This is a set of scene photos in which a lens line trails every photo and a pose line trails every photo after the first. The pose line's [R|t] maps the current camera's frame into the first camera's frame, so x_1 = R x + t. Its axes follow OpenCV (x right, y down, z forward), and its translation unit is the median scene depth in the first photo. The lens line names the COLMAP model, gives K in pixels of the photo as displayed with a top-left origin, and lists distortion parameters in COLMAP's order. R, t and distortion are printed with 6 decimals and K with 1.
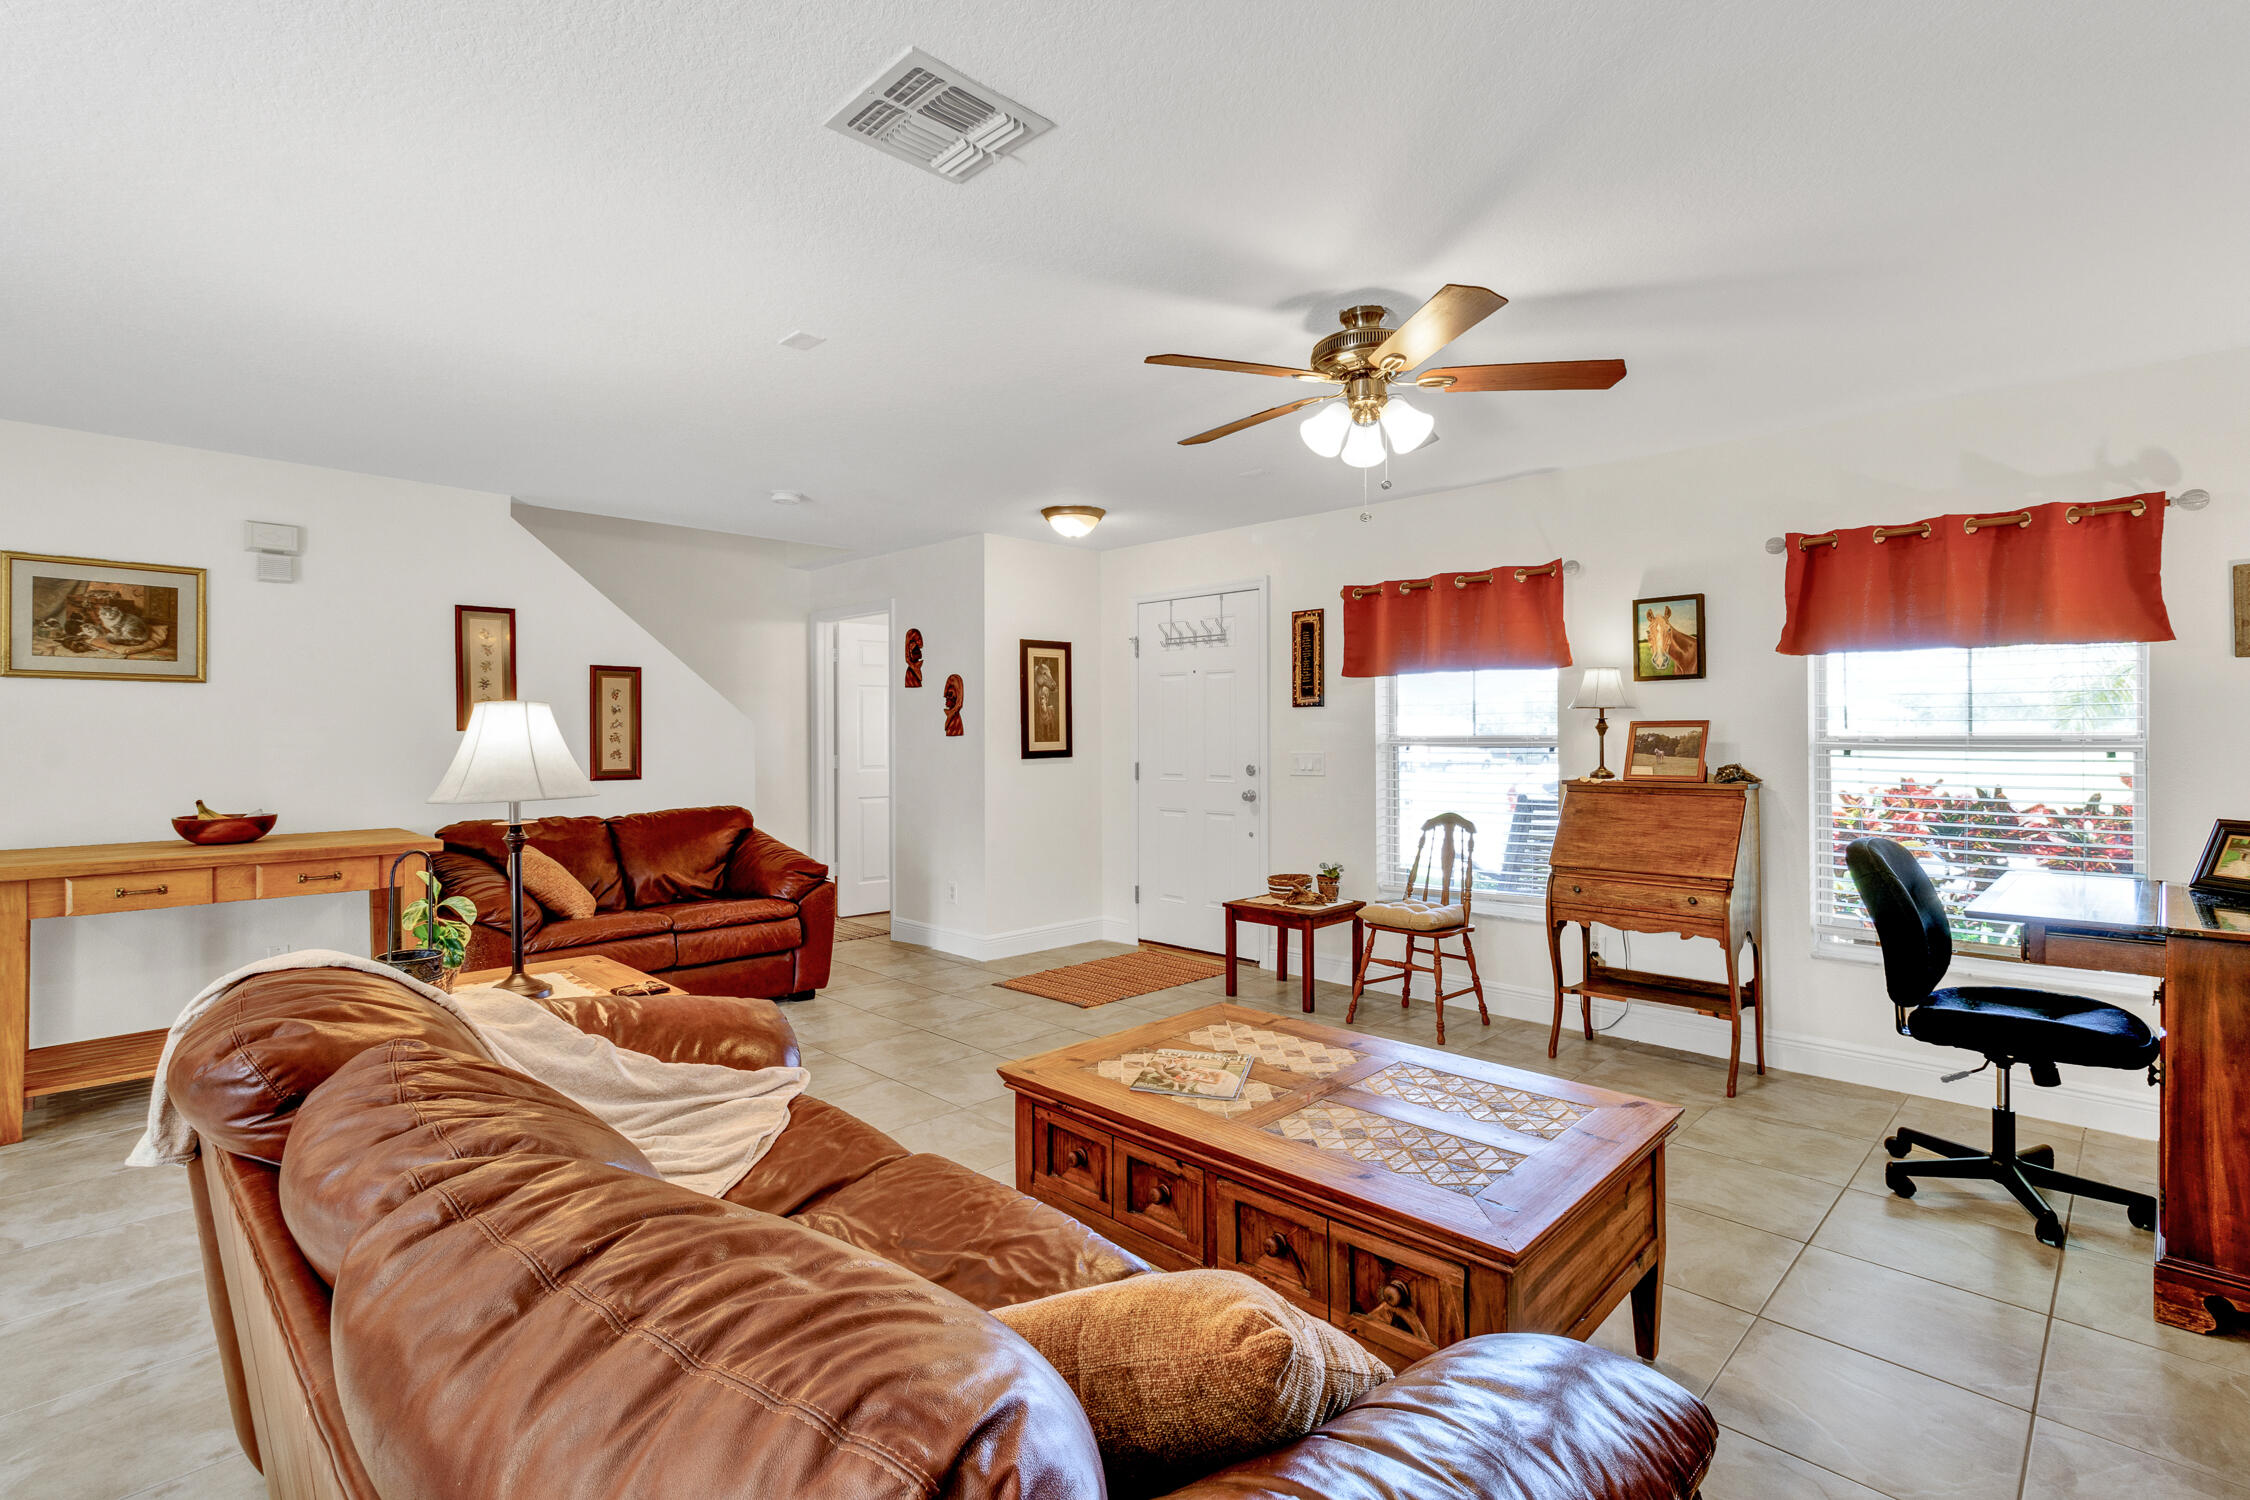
lens RADIAL K [[1038.1, 0, 1131.8], [0, 1038.1, 735.7], [0, 0, 1]] dist [0.003056, 0.000799]
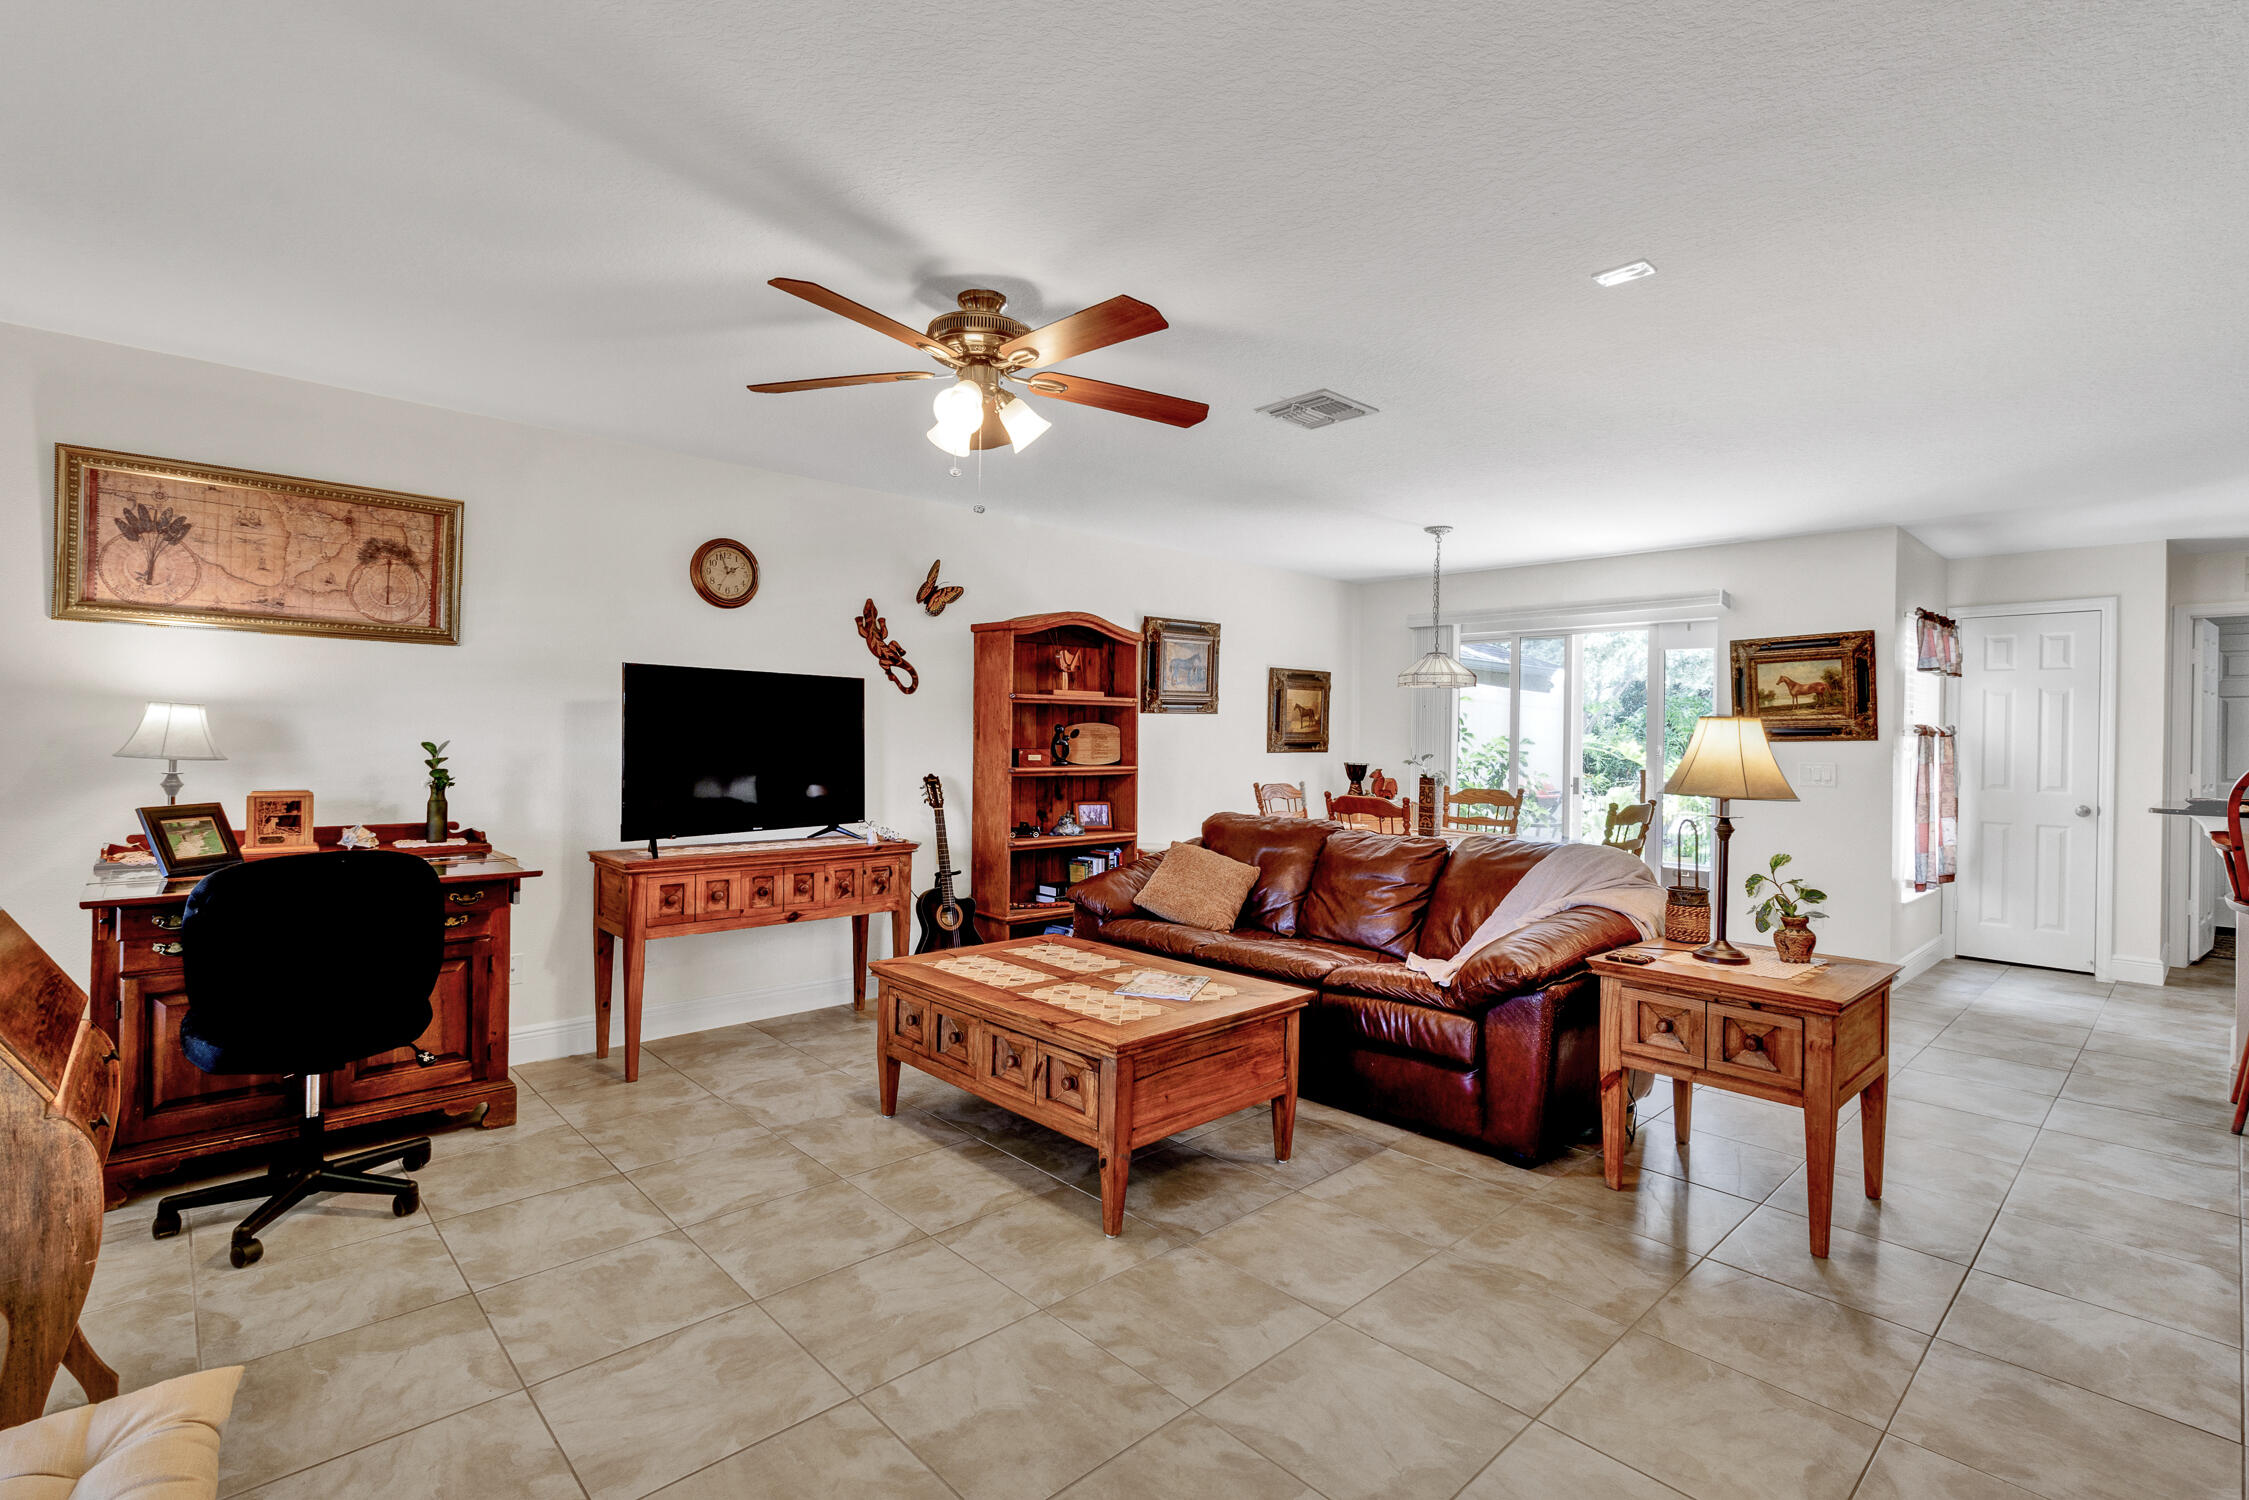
lens RADIAL K [[1037.6, 0, 1131.3], [0, 1037.6, 735.7], [0, 0, 1]] dist [0.003056, 0.000799]
pose [[-0.999061, -0.011999, 0.041620, 0.027136], [-0.012036, 0.999927, -0.000651, -0.000300], [-0.041609, -0.001151, -0.999133, 1.260204]]
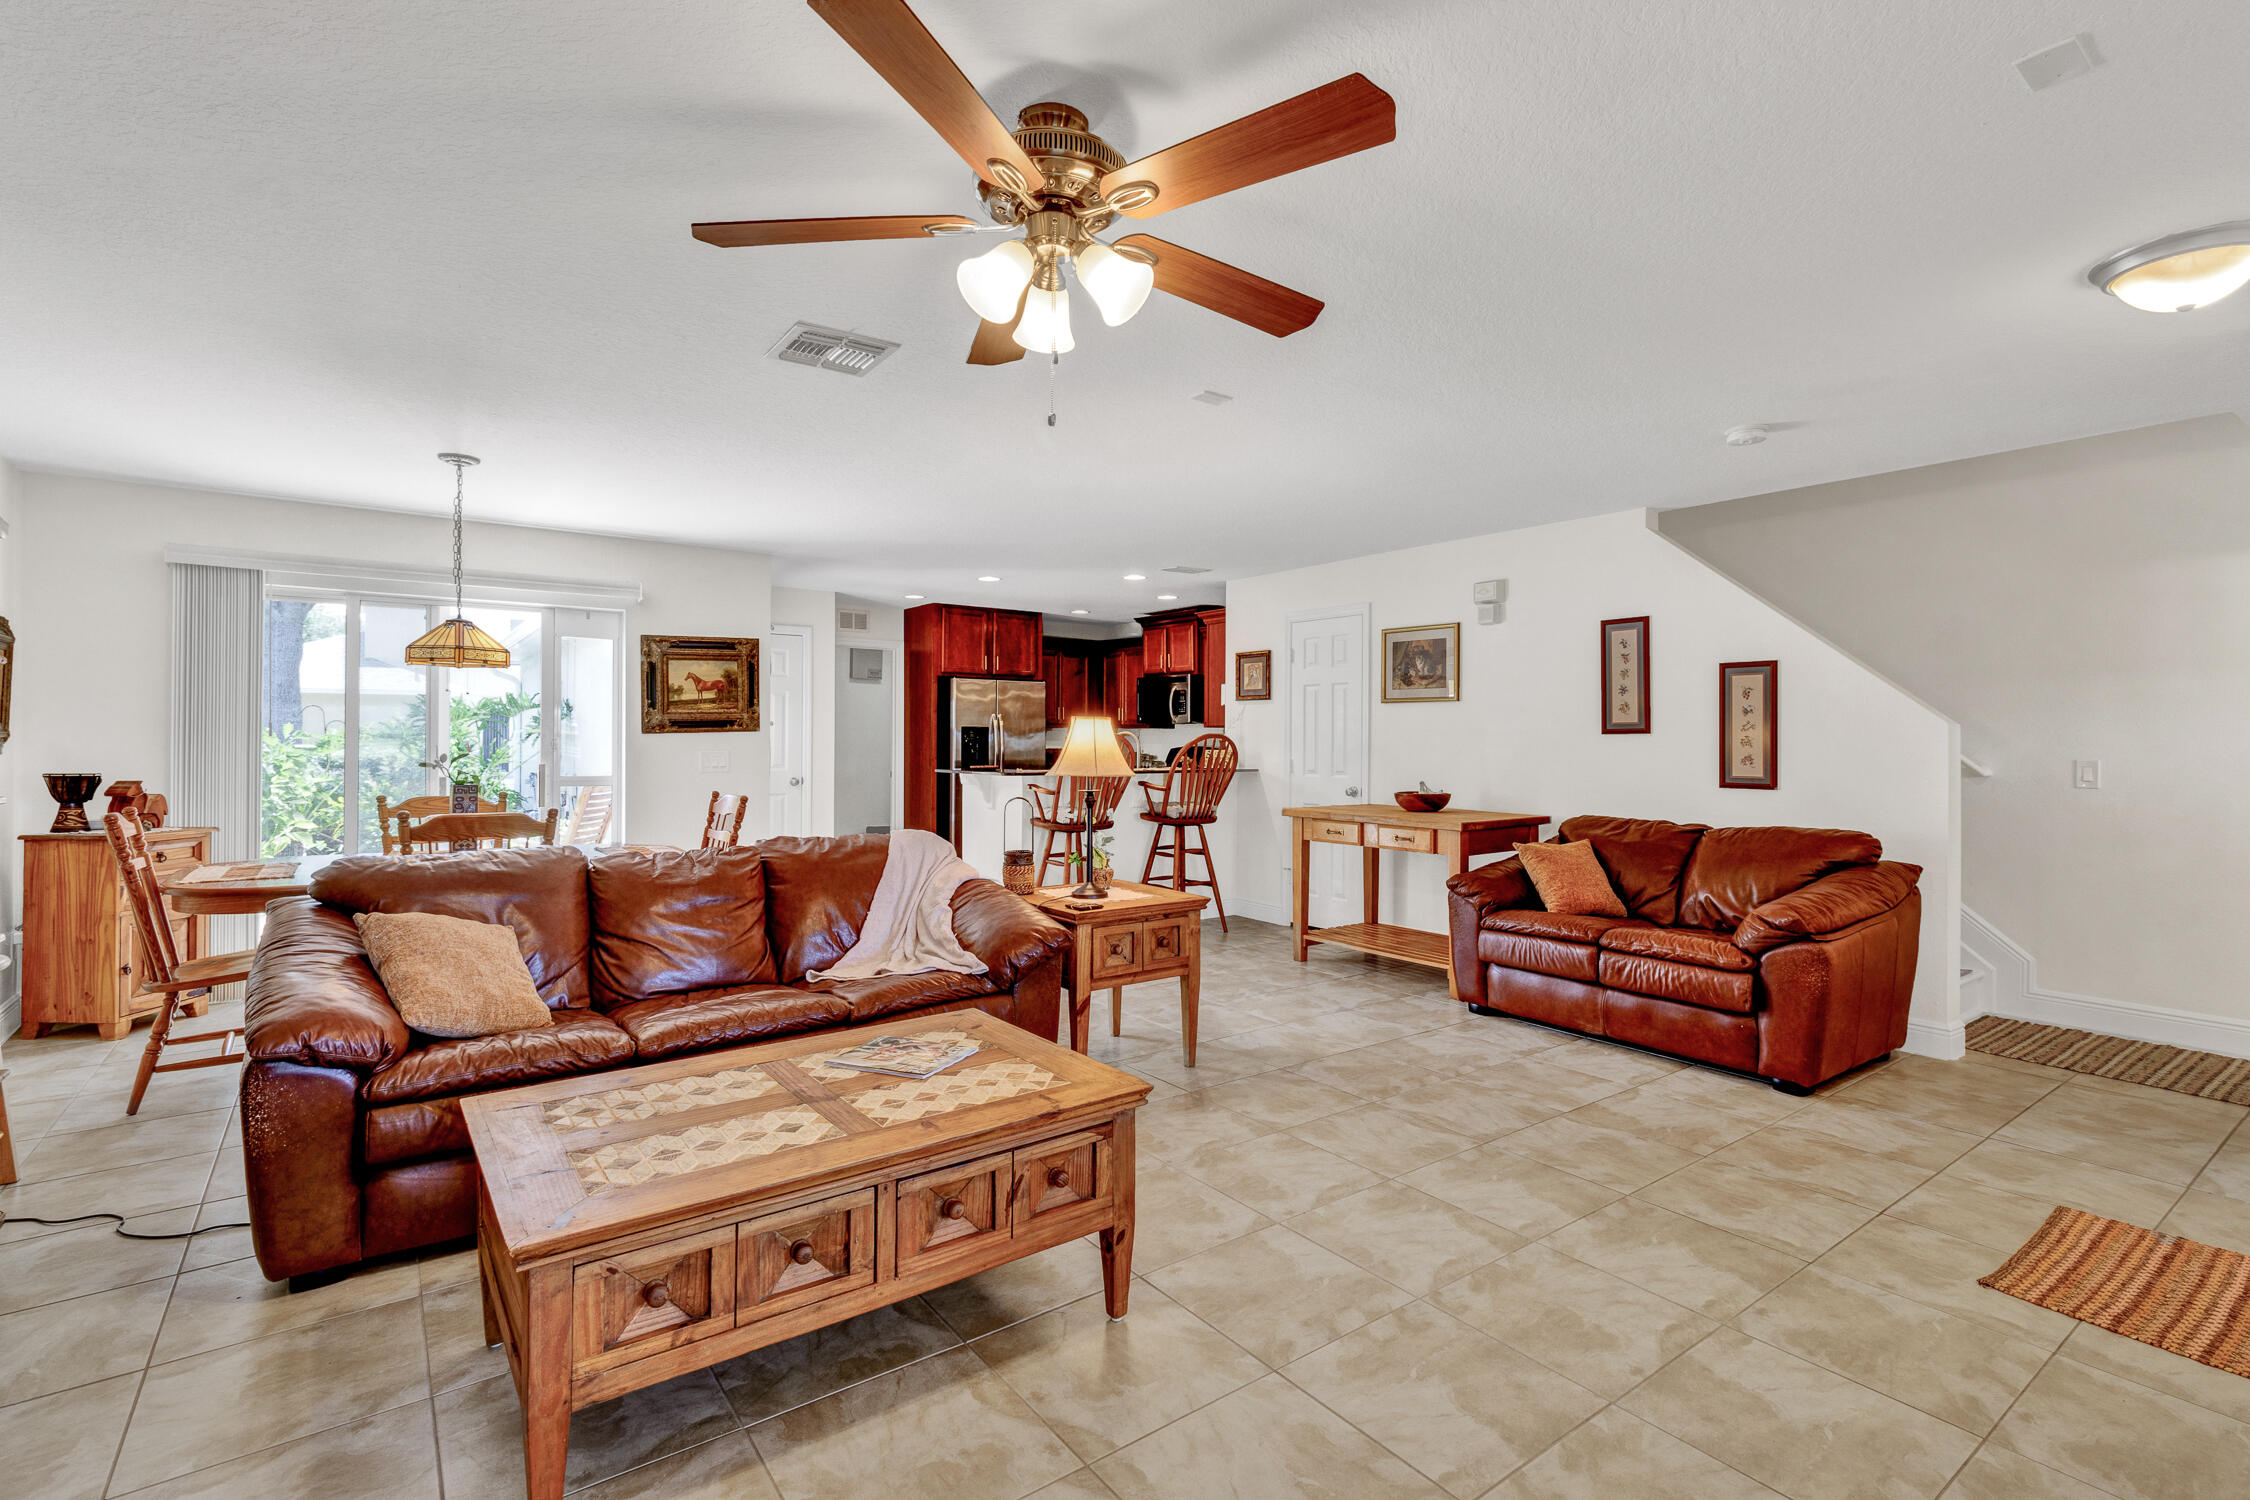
lens RADIAL K [[1038.1, 0, 1131.8], [0, 1038.1, 735.7], [0, 0, 1]] dist [0.003056, 0.000799]
pose [[-0.161257, 0.000147, -0.986913, 0.572369], [-0.003326, 0.999994, 0.000693, -0.002390], [0.986907, 0.003394, -0.161255, 0.749048]]
